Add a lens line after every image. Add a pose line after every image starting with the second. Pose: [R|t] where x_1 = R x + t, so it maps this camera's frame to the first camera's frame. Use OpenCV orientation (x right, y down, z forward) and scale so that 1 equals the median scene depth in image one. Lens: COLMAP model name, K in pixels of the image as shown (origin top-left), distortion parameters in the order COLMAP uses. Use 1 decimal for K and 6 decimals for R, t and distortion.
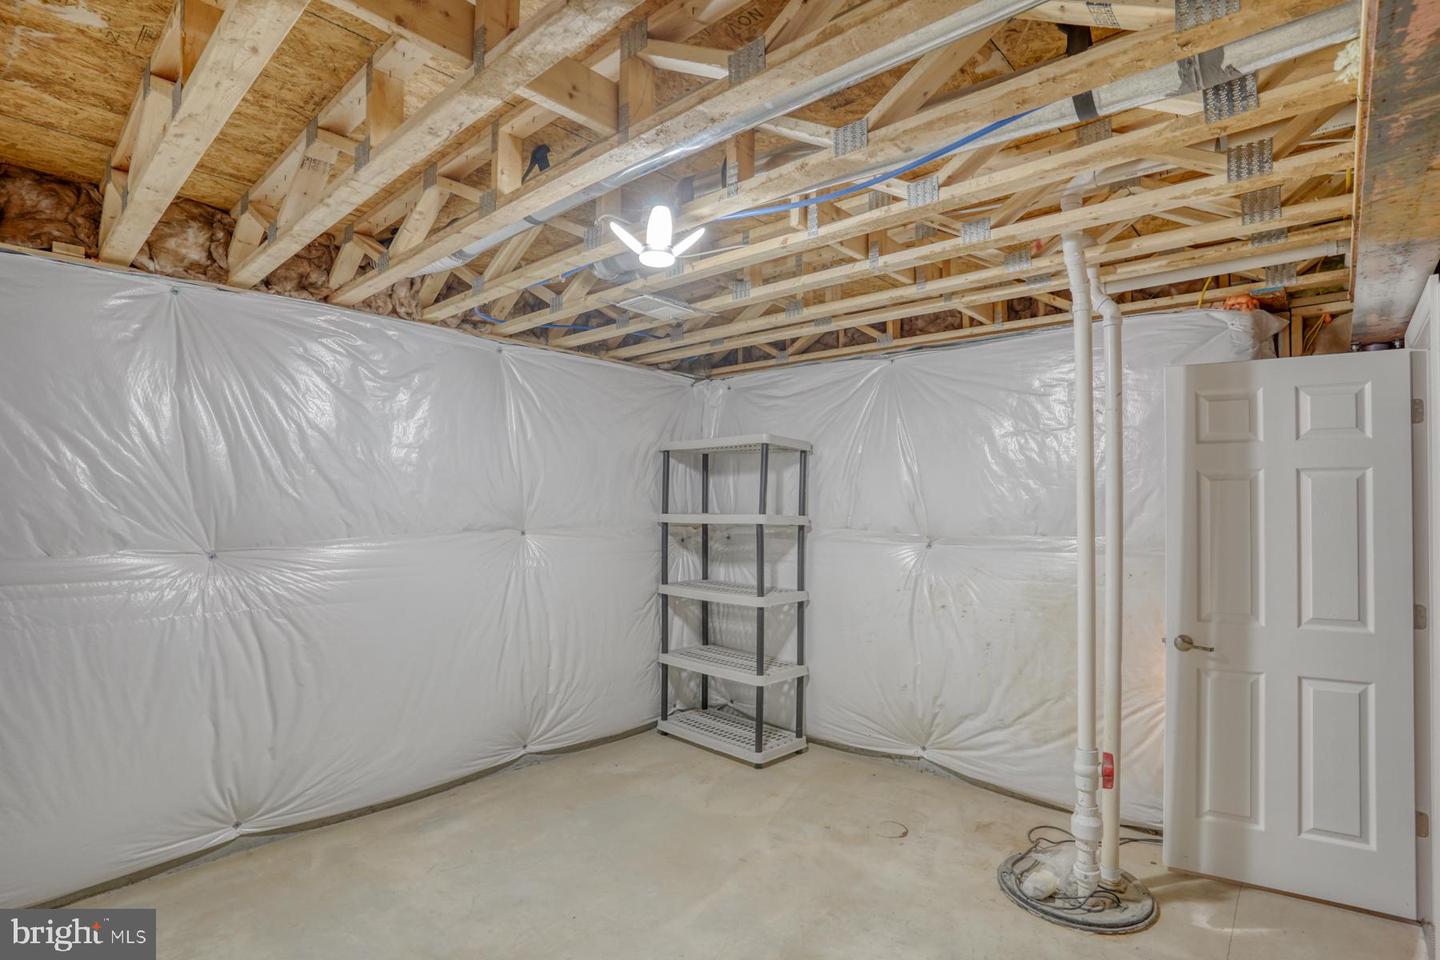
lens RADIAL K [[706.7, 0, 729.3], [0, 706.7, 471.3], [0, 0, 1]] dist [-0.066802, 0.033305]
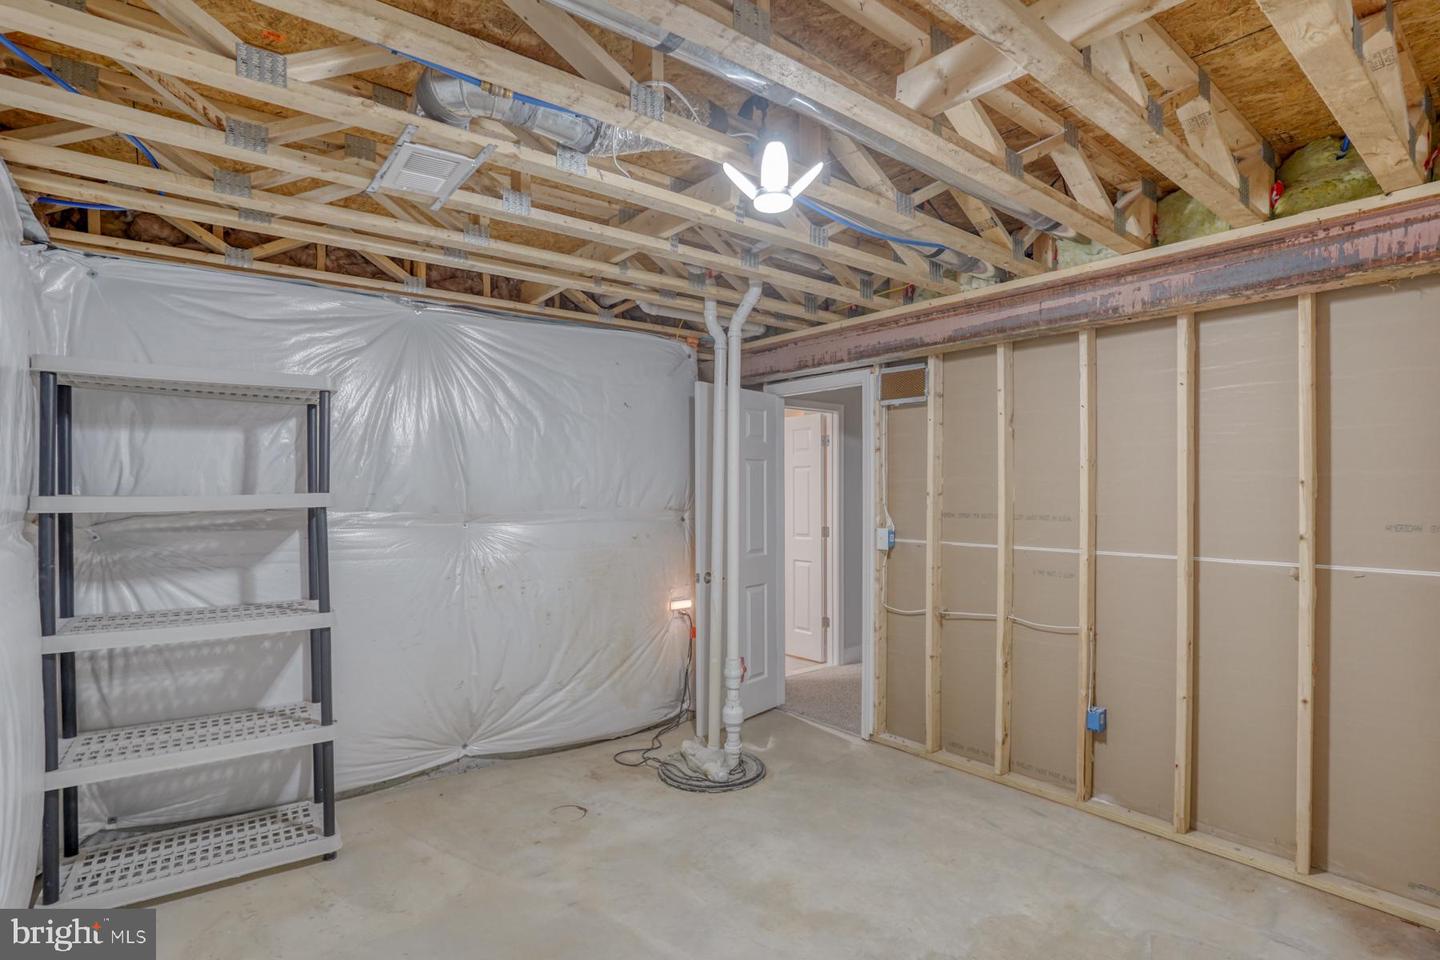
lens RADIAL K [[724.7, 0, 722.0], [0, 724.7, 474.5], [0, 0, 1]] dist [-0.070185, 0.037616]
pose [[0.179667, 0.010994, 0.983666, -0.588013], [-0.045007, 0.998982, -0.002944, 0.028019], [-0.982697, -0.043743, 0.179979, 0.513141]]
